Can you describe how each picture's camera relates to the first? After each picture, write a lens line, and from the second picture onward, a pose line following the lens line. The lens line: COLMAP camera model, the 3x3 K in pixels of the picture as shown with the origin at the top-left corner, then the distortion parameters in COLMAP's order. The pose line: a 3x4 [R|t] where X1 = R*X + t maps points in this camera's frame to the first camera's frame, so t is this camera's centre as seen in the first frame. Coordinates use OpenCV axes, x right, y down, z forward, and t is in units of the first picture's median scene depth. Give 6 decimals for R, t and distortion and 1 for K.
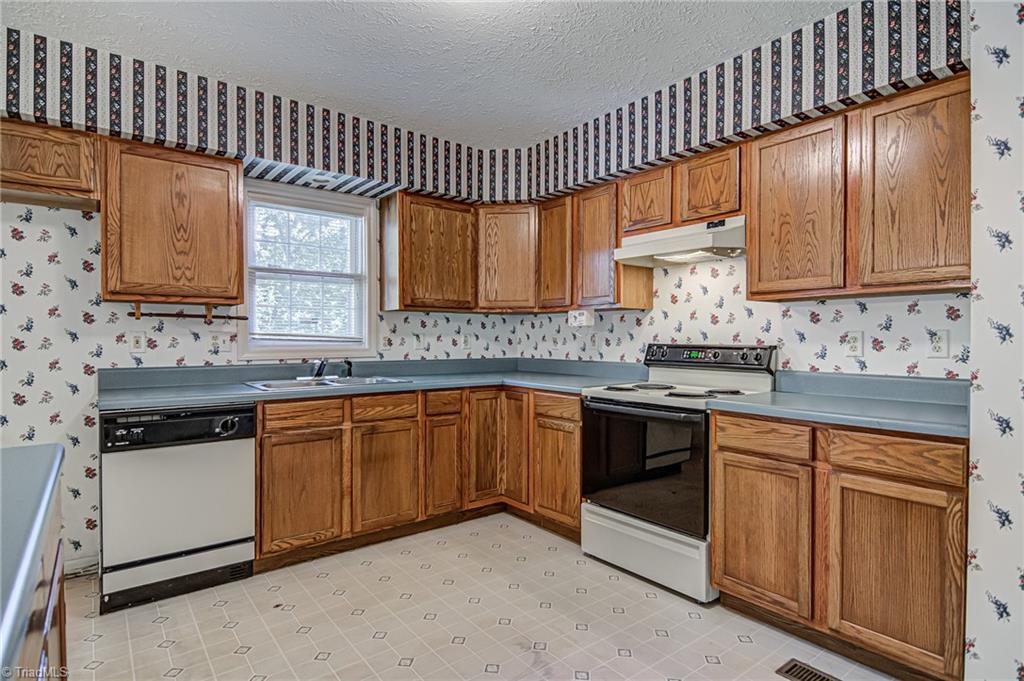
lens RADIAL K [[547.8, 0, 516.5], [0, 547.8, 339.6], [0, 0, 1]] dist [0.020084, -0.006473]
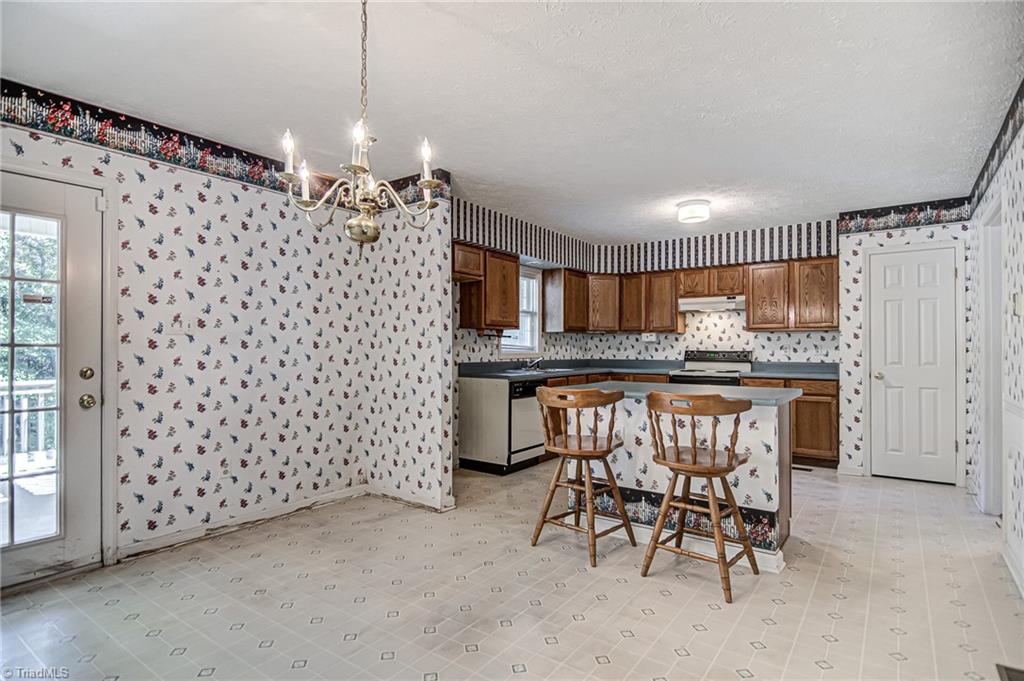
lens RADIAL K [[547.8, 0, 511.8], [0, 547.8, 339.5], [0, 0, 1]] dist [0.020084, -0.006473]
pose [[0.956615, 0.004892, 0.291313, -1.039998], [-0.000304, 0.999875, -0.015794, 0.000411], [-0.291353, 0.015020, 0.956498, -0.814627]]
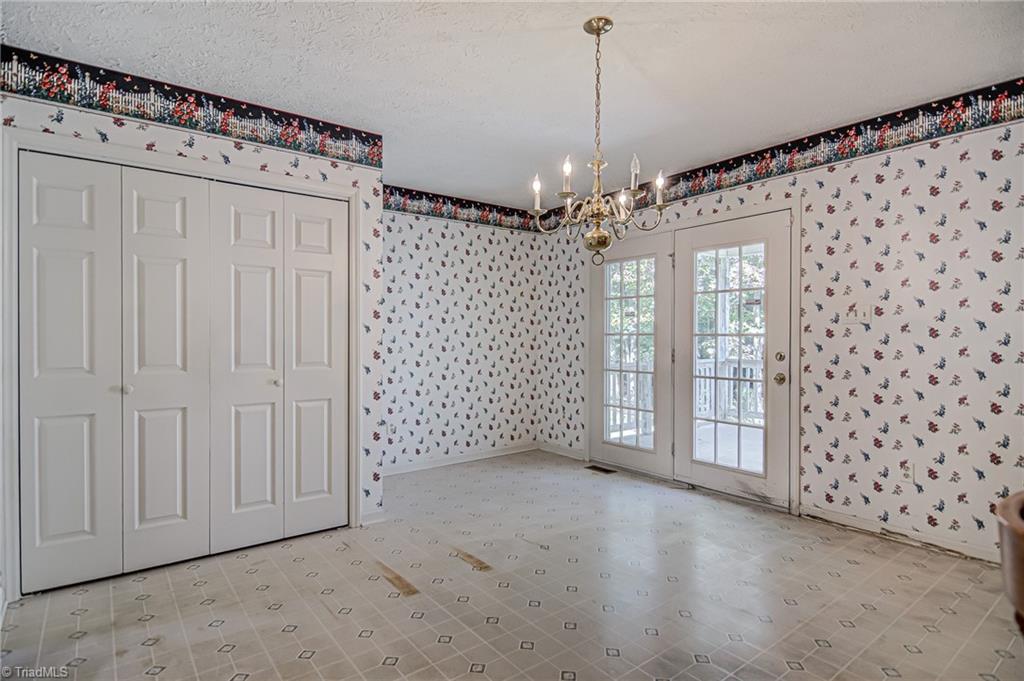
lens RADIAL K [[547.8, 0, 518.4], [0, 547.8, 341.6], [0, 0, 1]] dist [0.020084, -0.006473]
pose [[0.006313, 0.003616, -0.999974, 2.491642], [-0.009117, 0.999952, 0.003558, 0.052290], [0.999939, 0.009094, 0.006346, 1.626586]]
